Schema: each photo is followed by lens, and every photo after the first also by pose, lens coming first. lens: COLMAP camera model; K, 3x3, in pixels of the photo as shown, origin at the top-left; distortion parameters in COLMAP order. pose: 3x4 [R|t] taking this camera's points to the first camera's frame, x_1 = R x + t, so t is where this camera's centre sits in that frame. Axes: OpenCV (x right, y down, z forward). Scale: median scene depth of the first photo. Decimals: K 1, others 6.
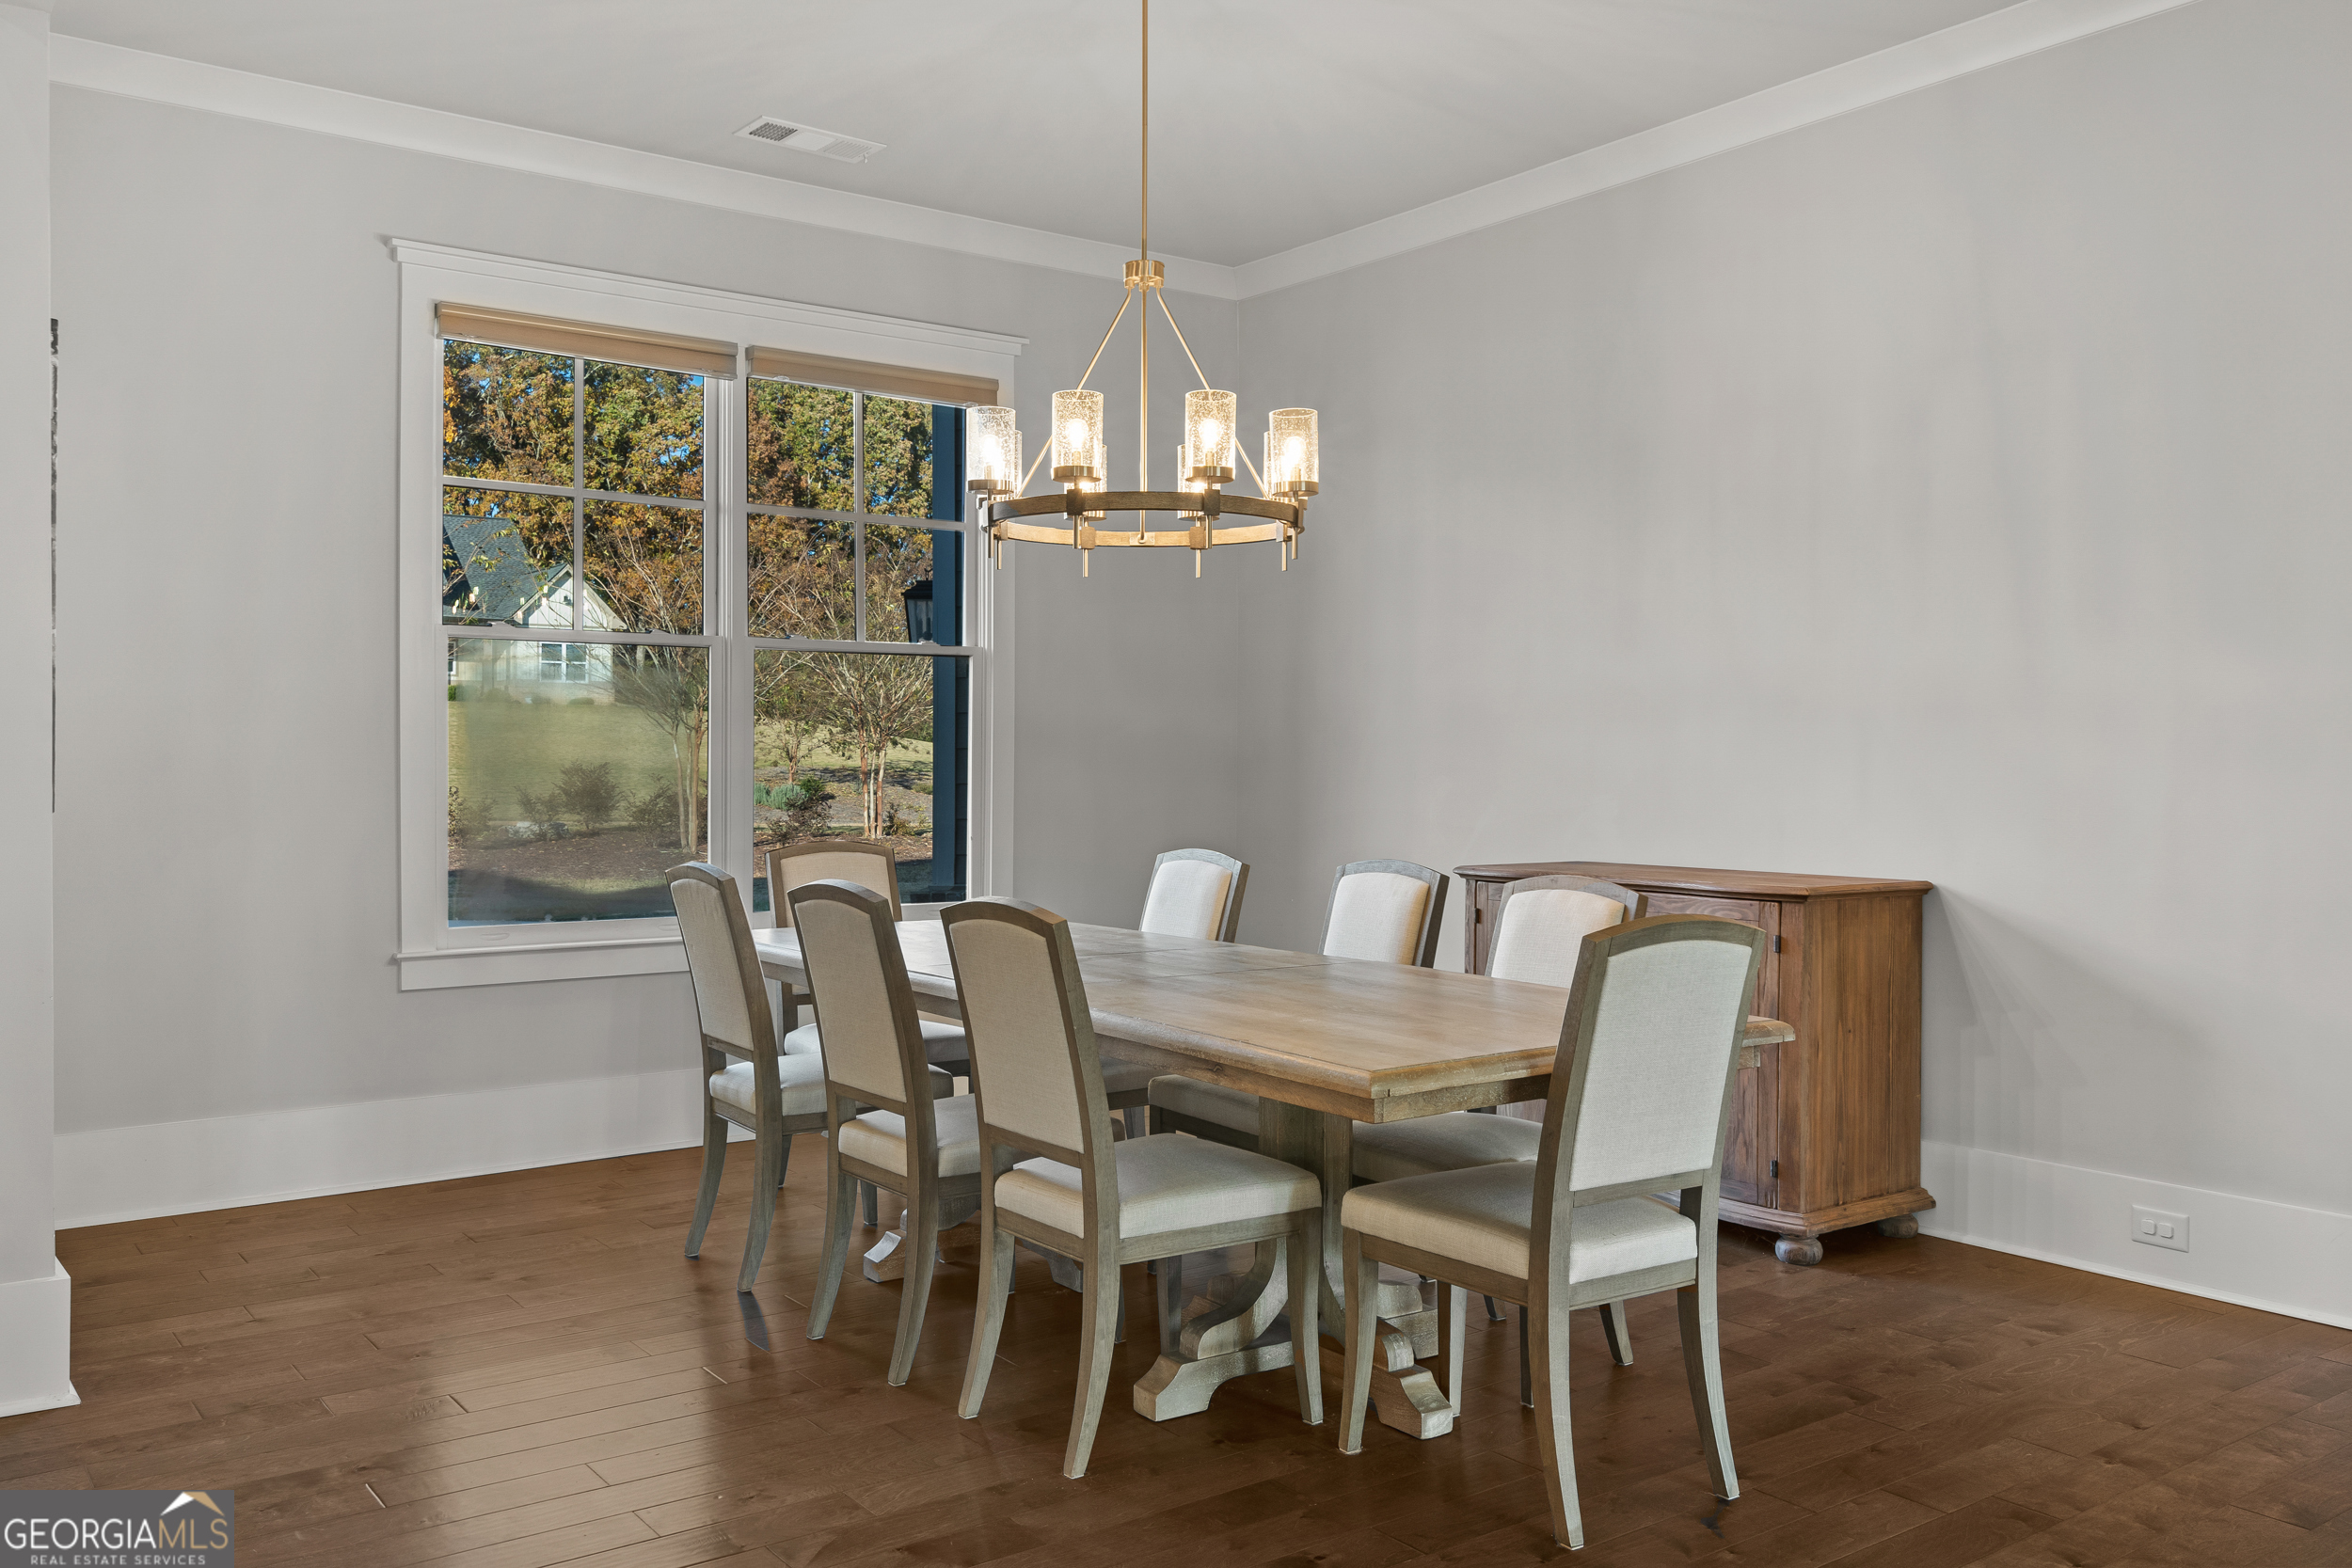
lens RADIAL K [[1806.0, 0, 1180.3], [0, 1806.0, 782.0], [0, 0, 1]] dist [0.010030, 0.000057]
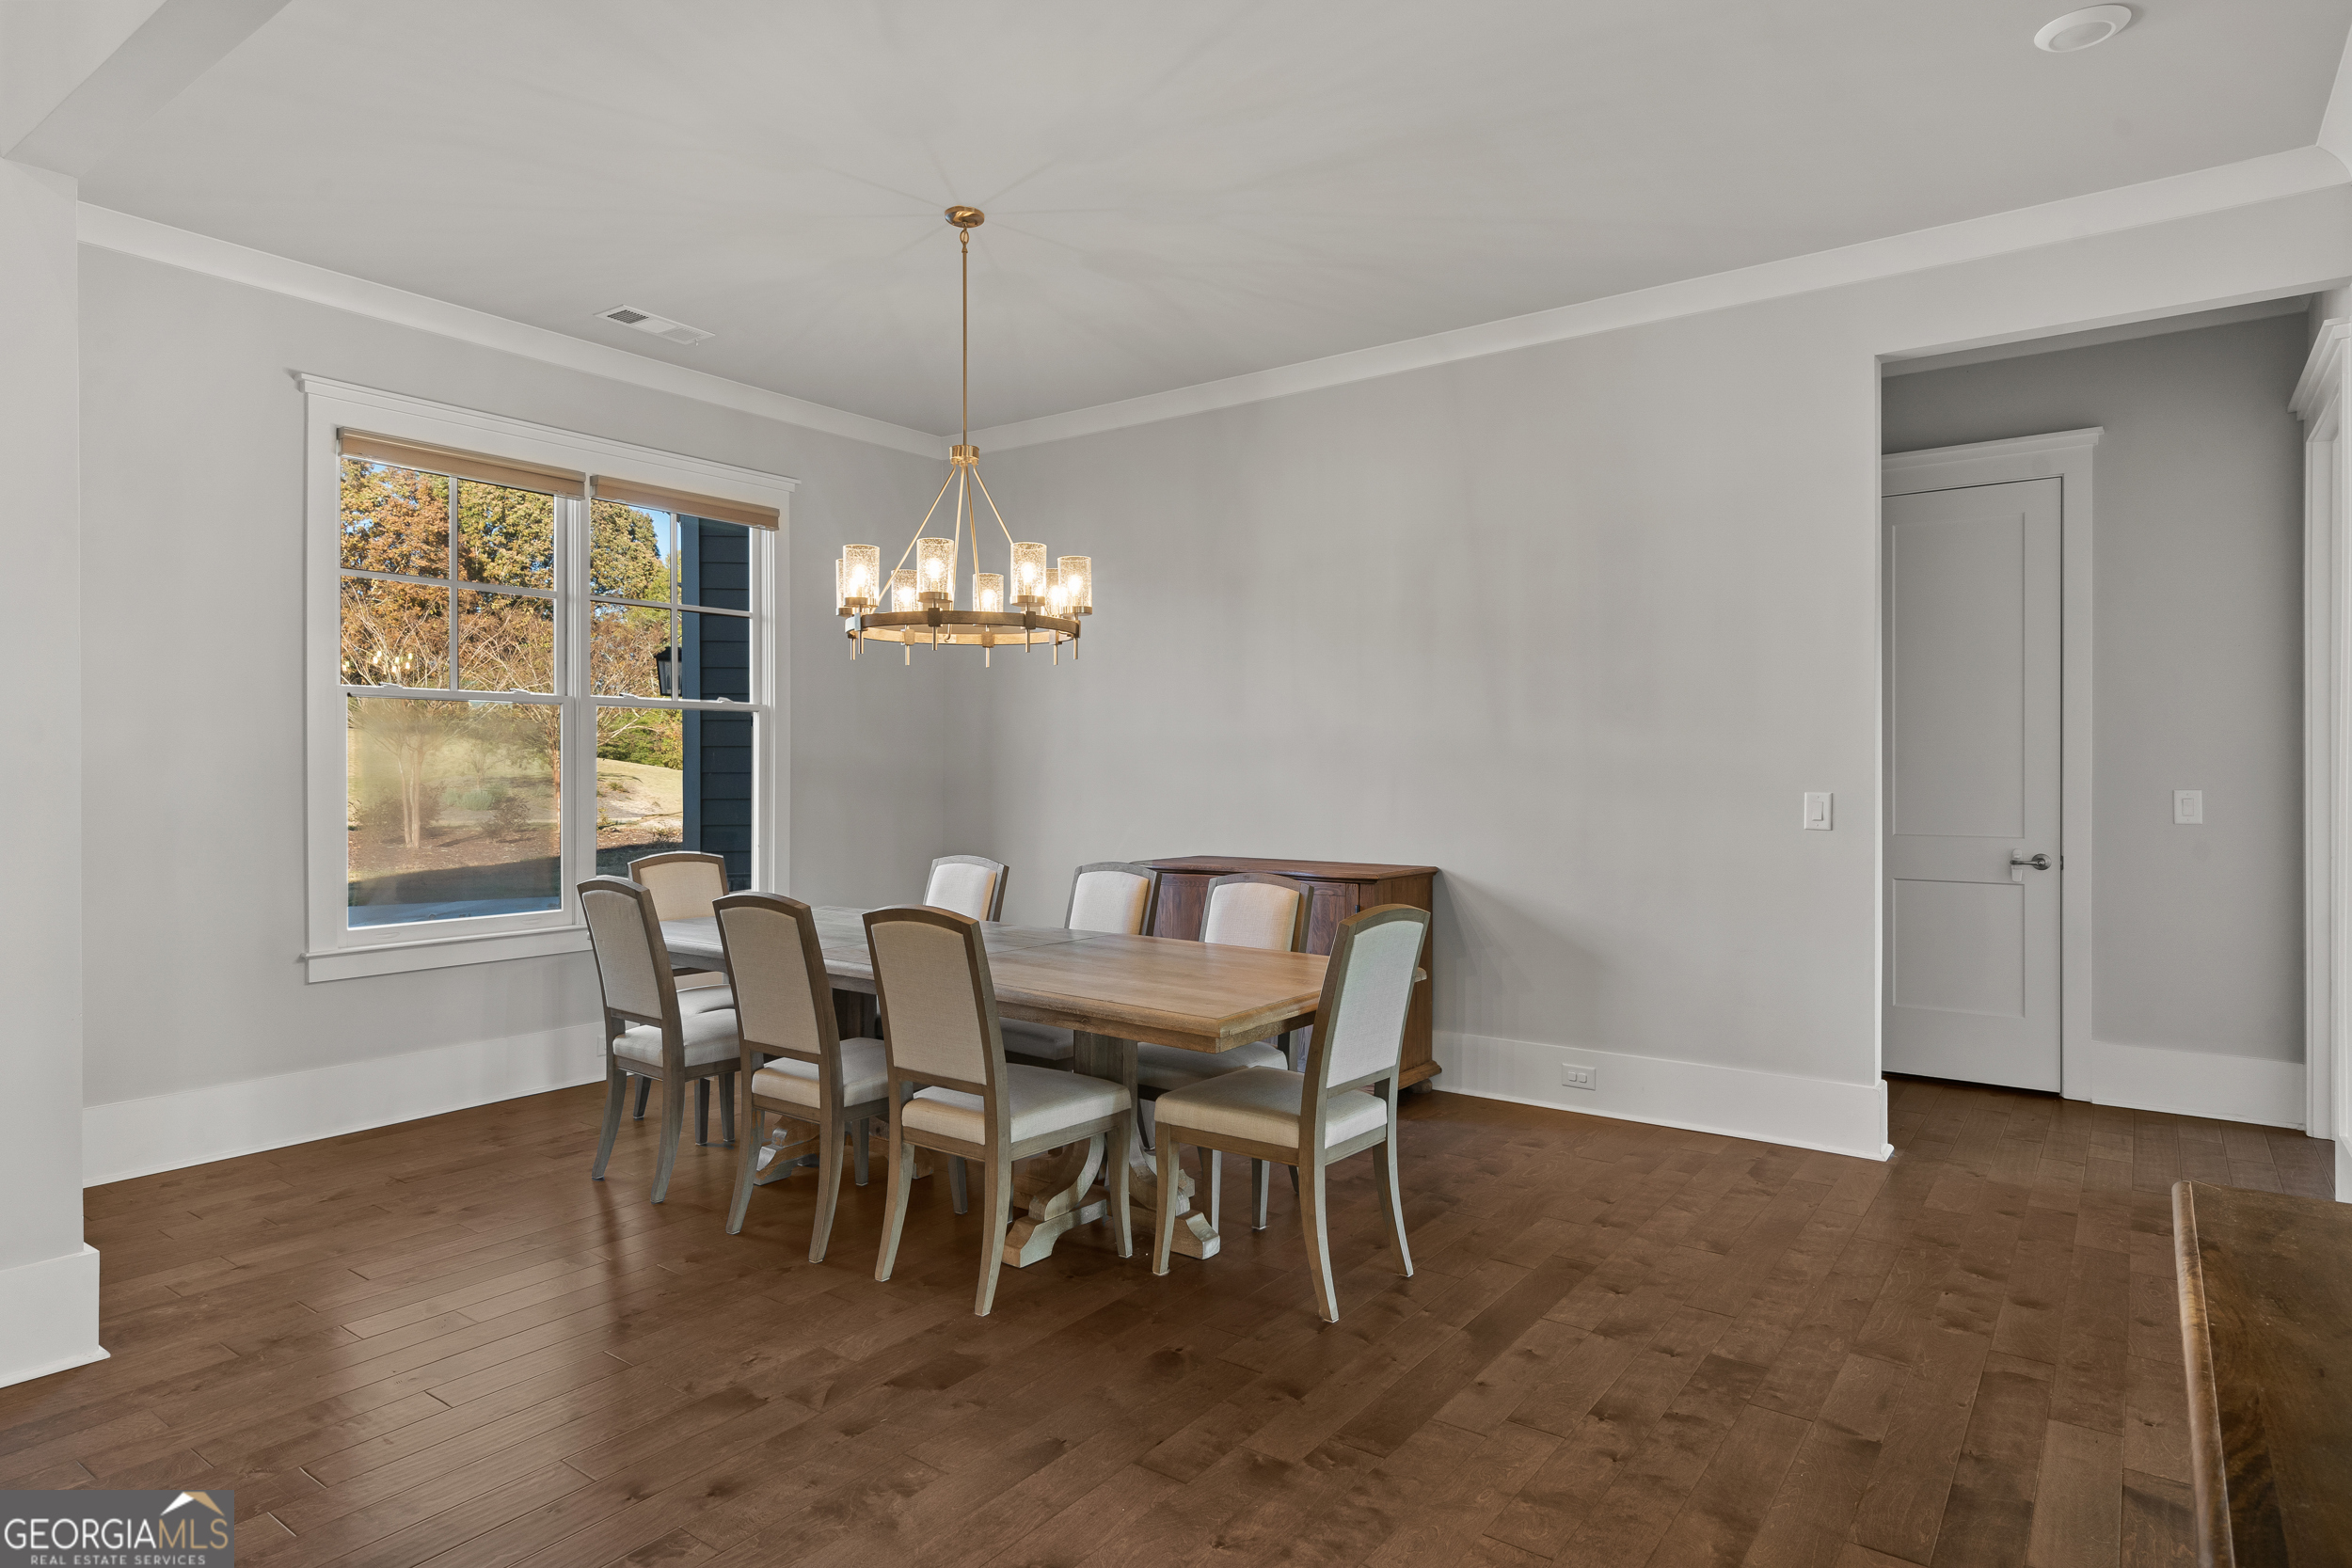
lens RADIAL K [[1262.9, 0, 1175.2], [0, 1262.9, 779.0], [0, 0, 1]] dist [0.003795, 0.004015]
pose [[0.958786, -0.004100, 0.284100, -0.147567], [0.005579, 0.999975, -0.004396, -0.022373], [-0.284075, 0.005800, 0.958785, 0.005904]]
